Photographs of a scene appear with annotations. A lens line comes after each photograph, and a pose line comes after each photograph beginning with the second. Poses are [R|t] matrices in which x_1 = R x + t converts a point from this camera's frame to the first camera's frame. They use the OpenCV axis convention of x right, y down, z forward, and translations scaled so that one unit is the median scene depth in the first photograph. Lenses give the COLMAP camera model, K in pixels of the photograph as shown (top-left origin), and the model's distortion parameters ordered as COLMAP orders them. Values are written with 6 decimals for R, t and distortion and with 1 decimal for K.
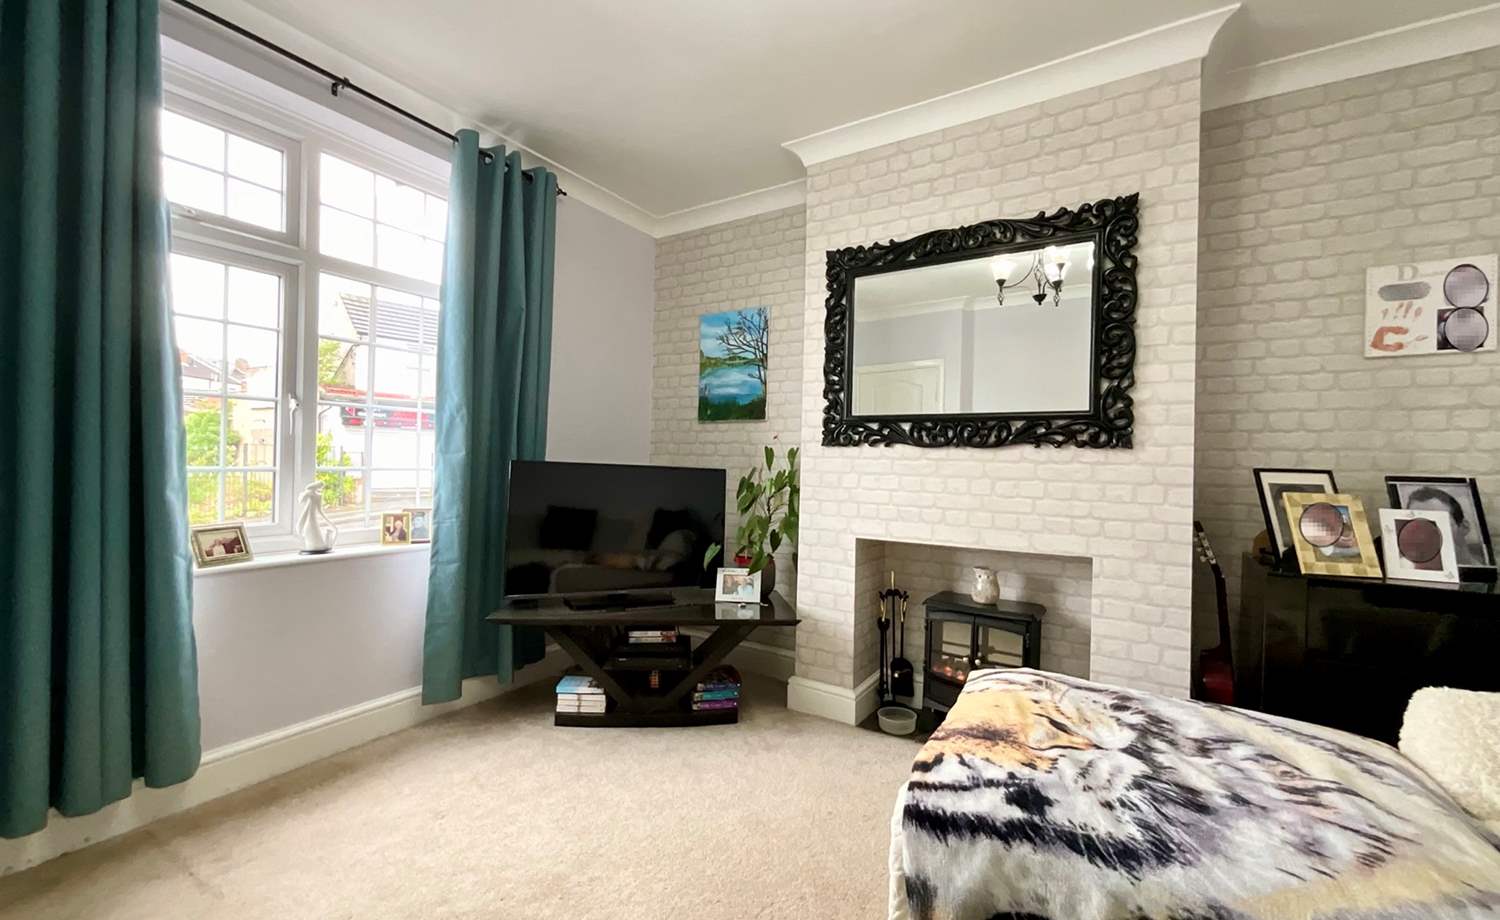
lens RADIAL K [[603.4, 0, 745.9], [0, 603.4, 461.9], [0, 0, 1]] dist [-0.000333, 0.000449]
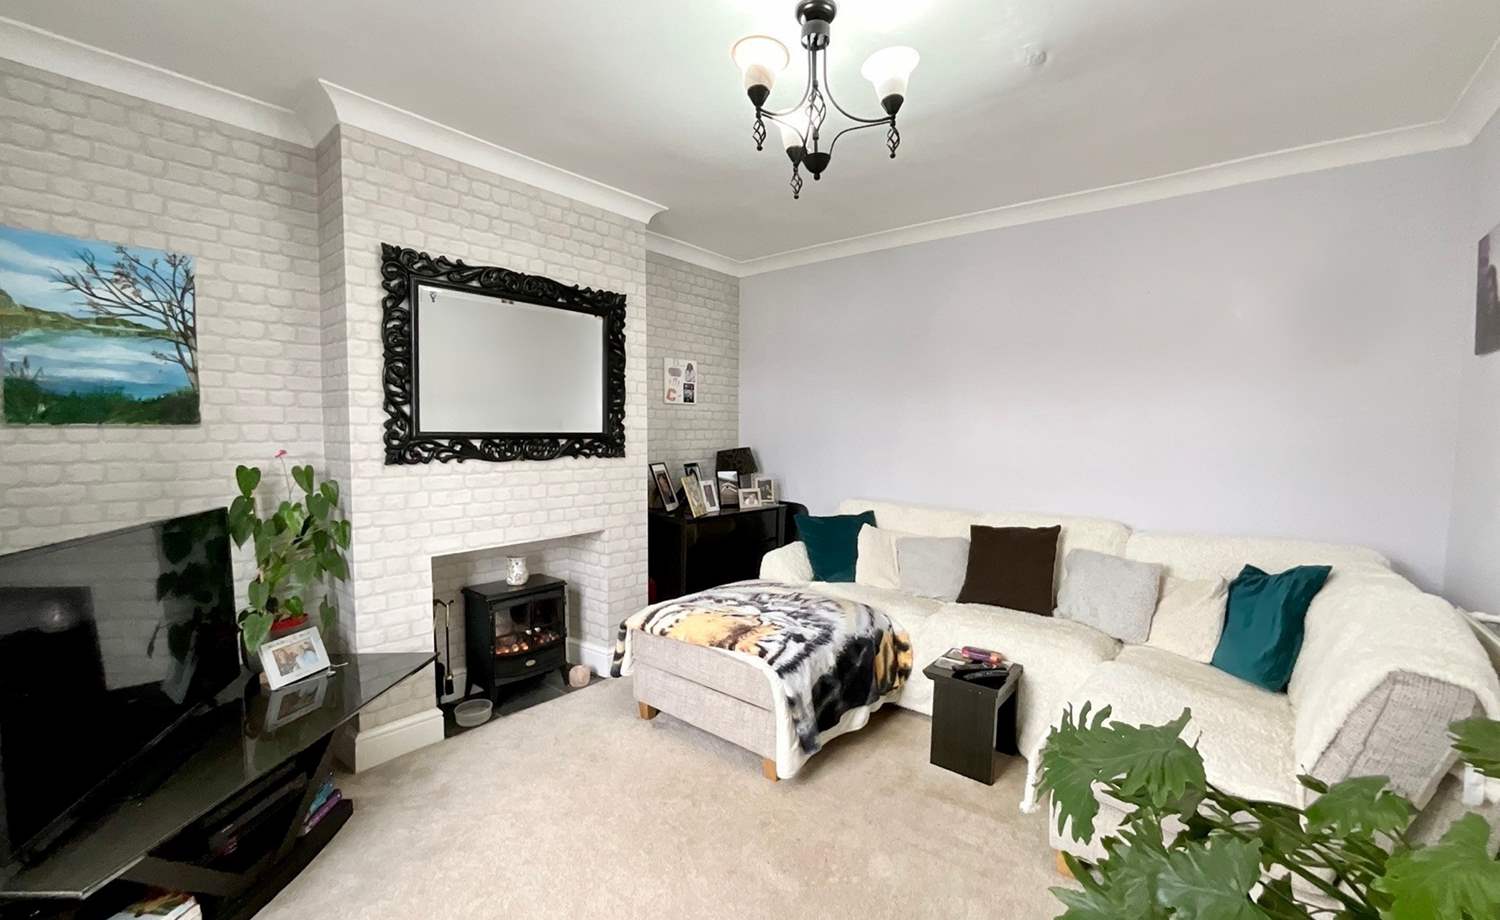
lens RADIAL K [[603.5, 0, 750.0], [0, 603.5, 460.0], [0, 0, 1]] dist [-0.018802, 0.000011]
pose [[0.126934, -0.075231, 0.989054, -0.773837], [-0.010022, 0.996971, 0.077120, -0.122377], [-0.991861, -0.019701, 0.125795, 0.408320]]
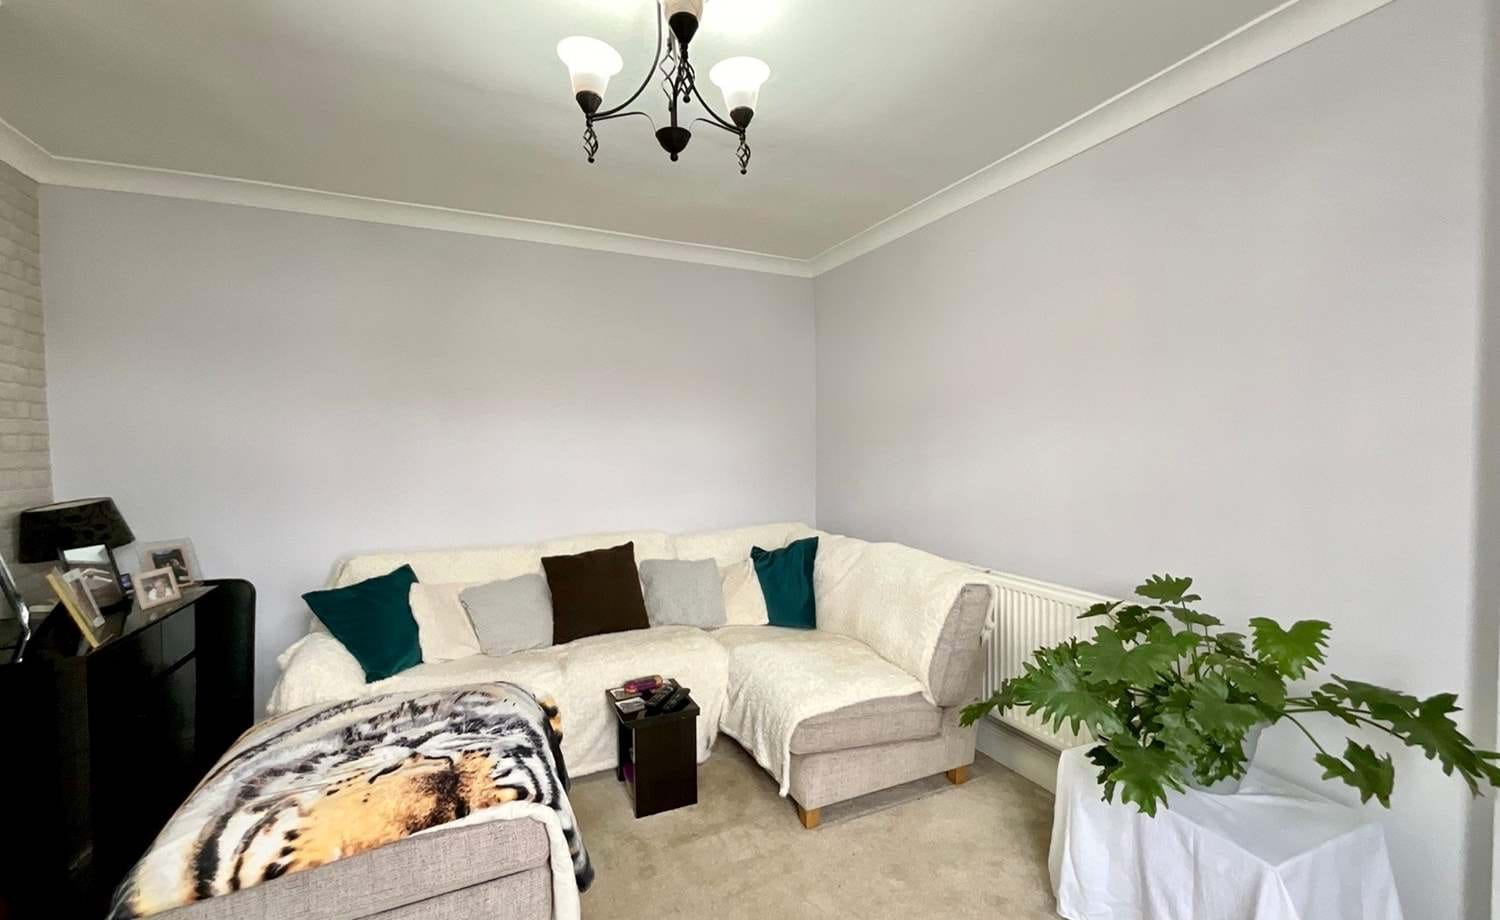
lens RADIAL K [[603.4, 0, 745.9], [0, 603.4, 461.9], [0, 0, 1]] dist [-0.000333, 0.000449]
pose [[-0.835221, -0.031803, 0.548994, -0.407748], [-0.009435, 0.999008, 0.043518, -0.135040], [-0.549833, 0.031168, -0.834693, 0.902465]]
